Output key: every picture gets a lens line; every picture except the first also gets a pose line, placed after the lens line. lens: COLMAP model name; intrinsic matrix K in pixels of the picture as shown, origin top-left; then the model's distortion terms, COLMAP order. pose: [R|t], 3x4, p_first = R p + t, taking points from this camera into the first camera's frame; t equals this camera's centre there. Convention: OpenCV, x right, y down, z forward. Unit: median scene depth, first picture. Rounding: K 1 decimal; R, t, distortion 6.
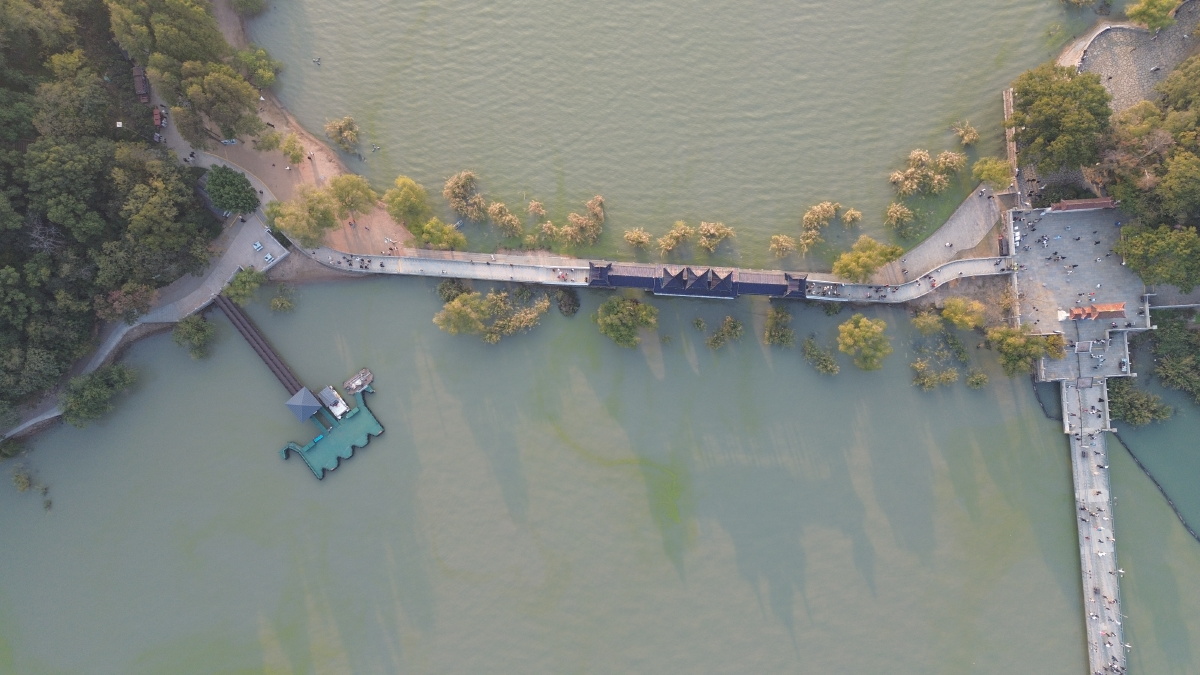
lens RADIAL K [[828.4, 0, 600.0], [0, 828.4, 337.5], [0, 0, 1]] dist [0.085294, -0.092909]
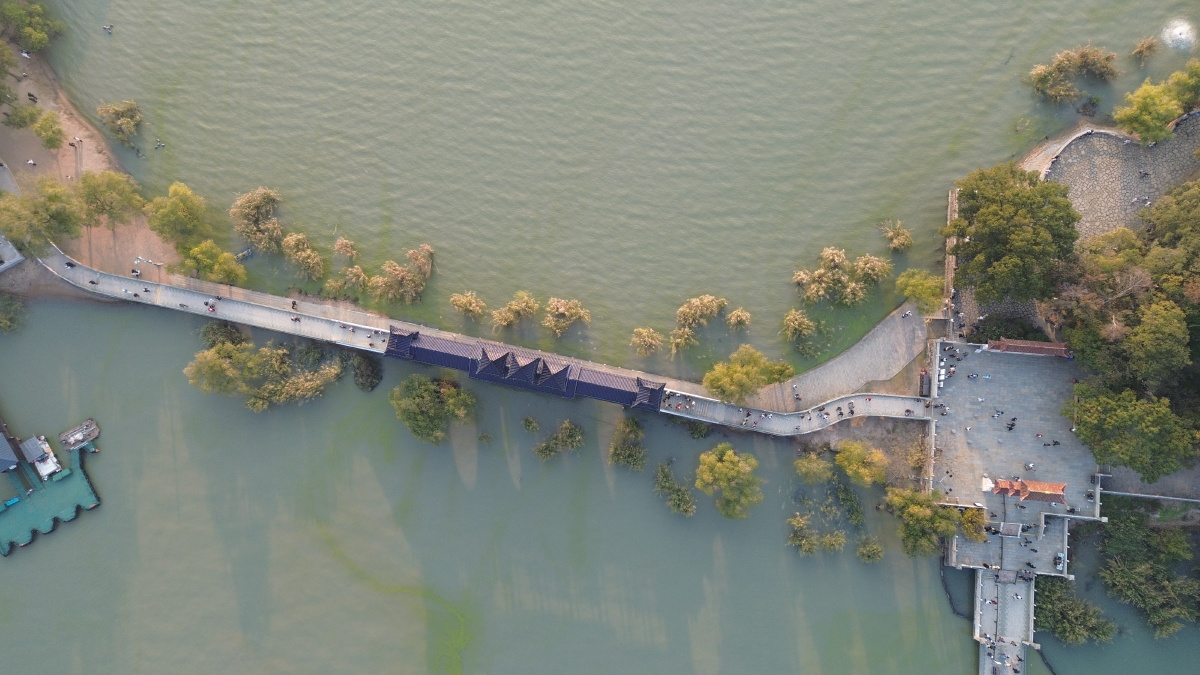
lens RADIAL K [[828.4, 0, 600.0], [0, 828.4, 337.5], [0, 0, 1]] dist [0.085294, -0.092909]
pose [[0.989230, 0.146126, -0.008430, 0.182822], [-0.146369, 0.987448, -0.059354, -0.061440], [-0.000349, 0.059949, 0.998201, 0.221025]]
